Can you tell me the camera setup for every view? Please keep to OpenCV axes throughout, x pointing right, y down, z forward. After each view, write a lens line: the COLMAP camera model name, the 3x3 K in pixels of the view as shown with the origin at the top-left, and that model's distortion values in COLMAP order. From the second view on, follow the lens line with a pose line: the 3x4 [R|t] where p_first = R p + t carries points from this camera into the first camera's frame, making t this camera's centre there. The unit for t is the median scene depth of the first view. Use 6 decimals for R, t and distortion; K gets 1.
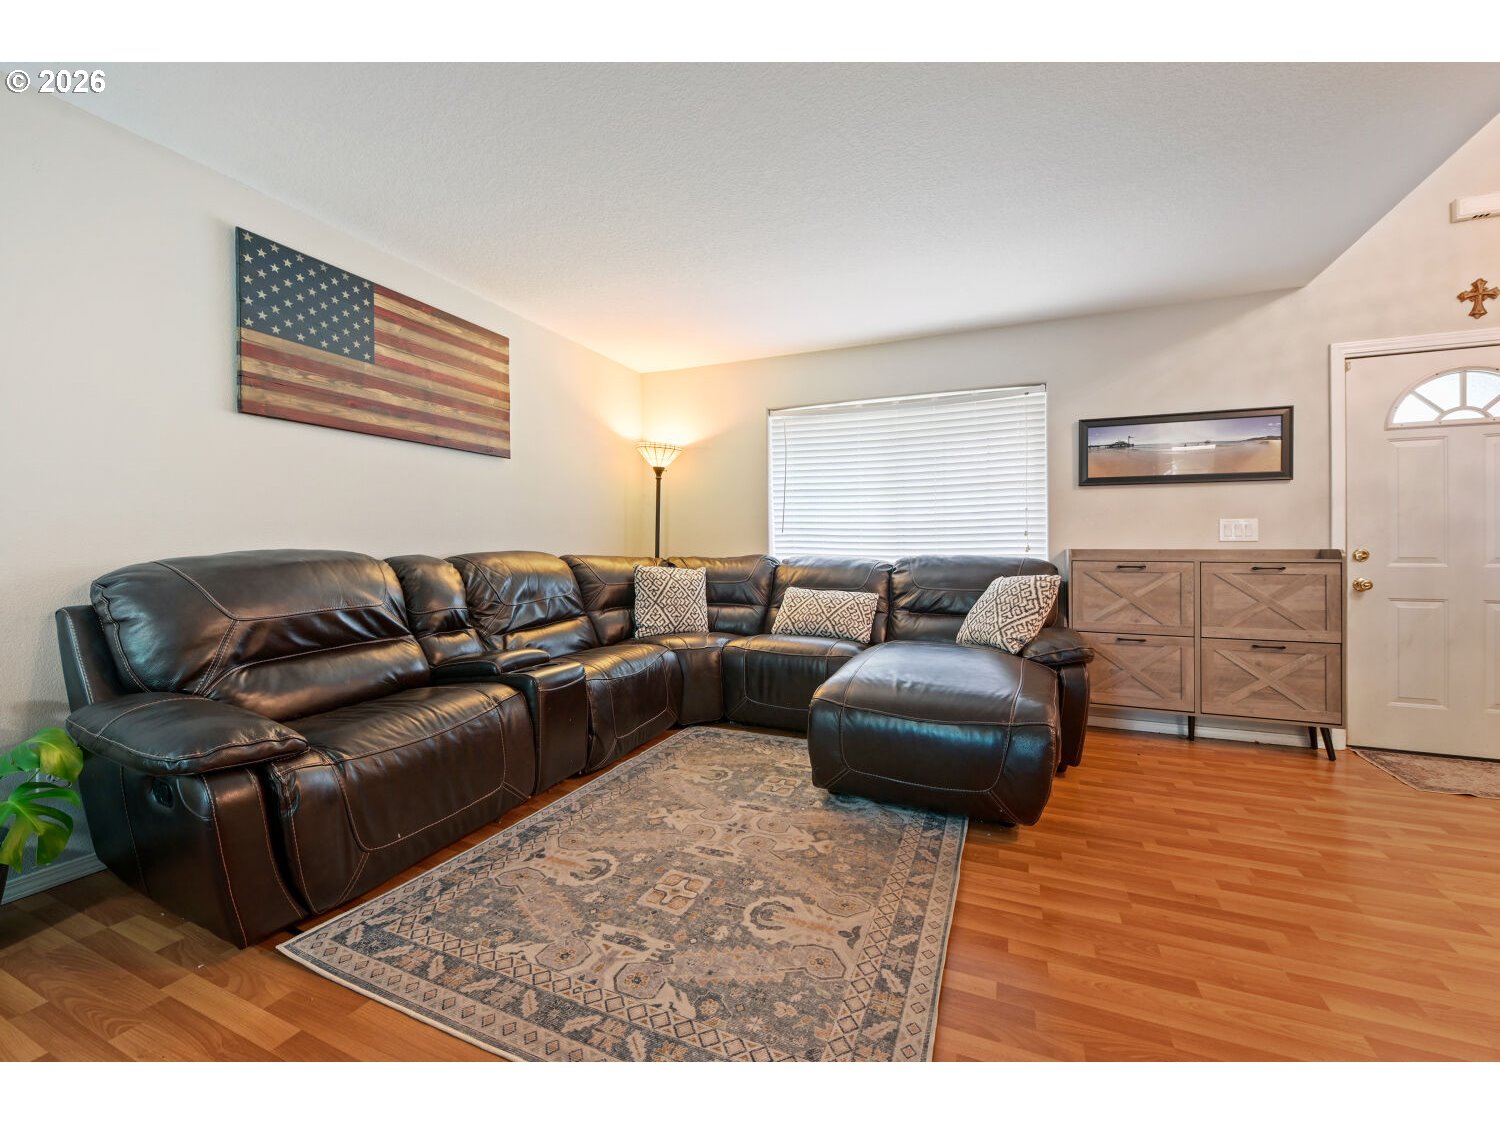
lens RADIAL K [[605.8, 0, 747.3], [0, 605.8, 547.8], [0, 0, 1]] dist [-0.007386, -0.000127]
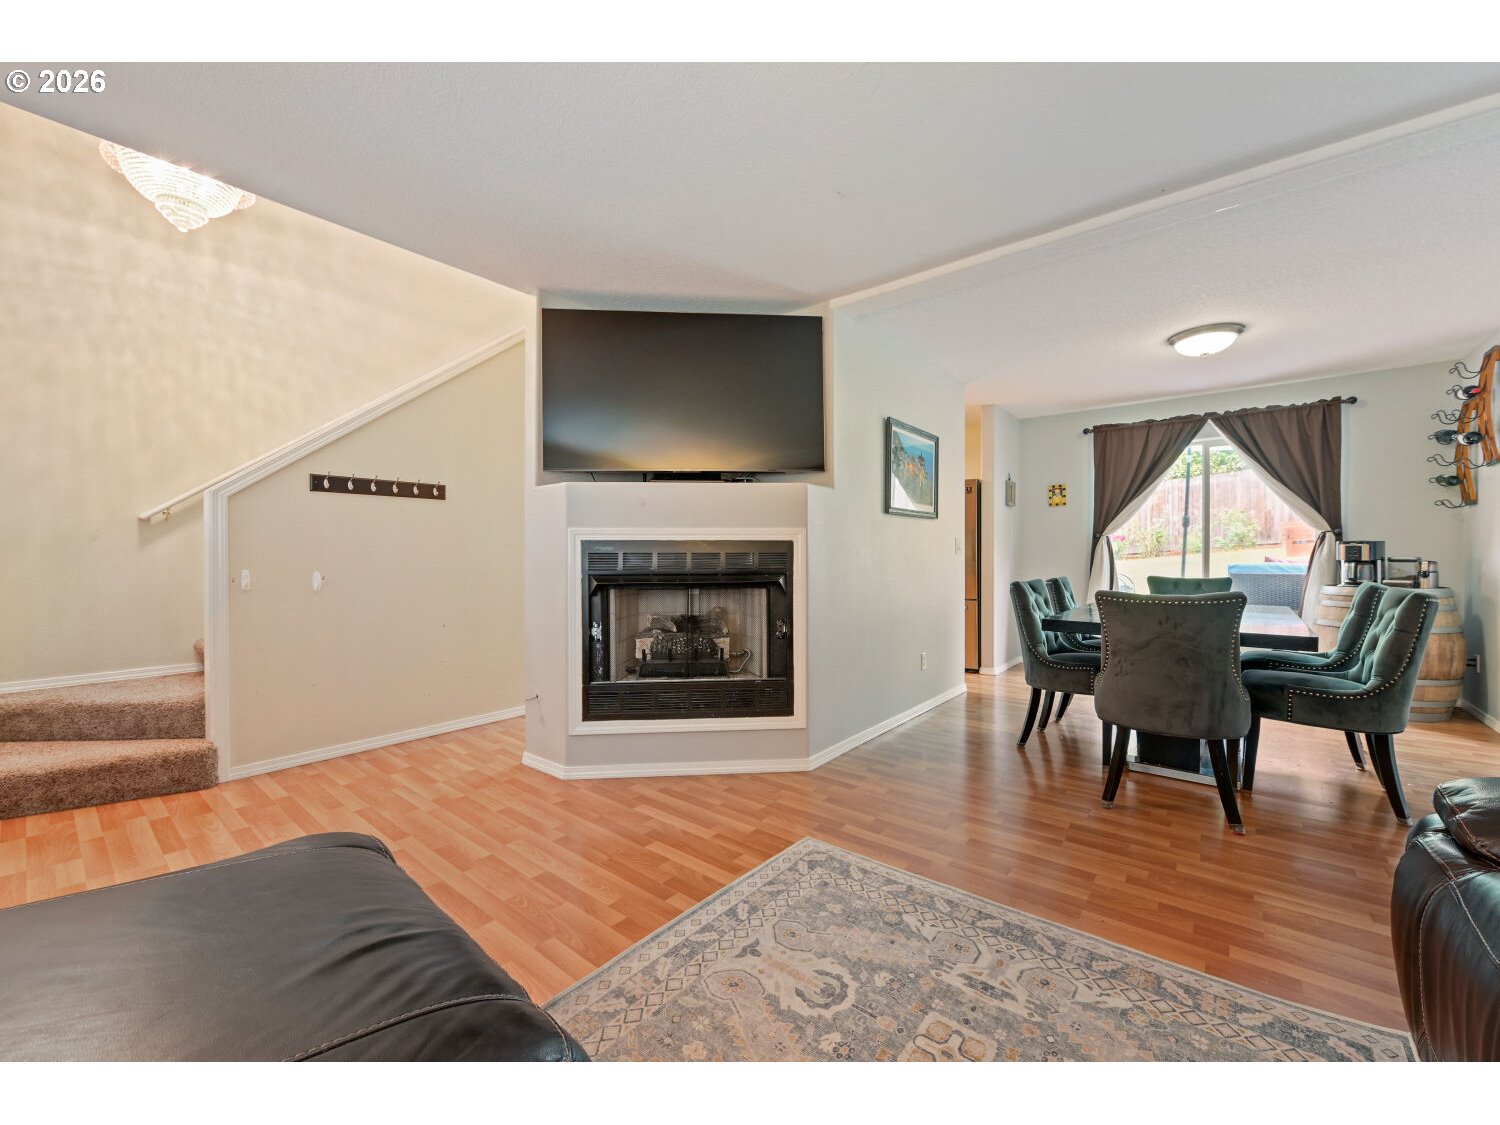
lens RADIAL K [[597.6, 0, 746.3], [0, 597.6, 554.3], [0, 0, 1]] dist [-0.010393, -0.000502]
pose [[-0.962949, 0.001792, 0.269679, -0.063456], [0.000566, 0.999989, -0.004626, -0.011029], [-0.269684, -0.004302, -0.962939, 1.368332]]
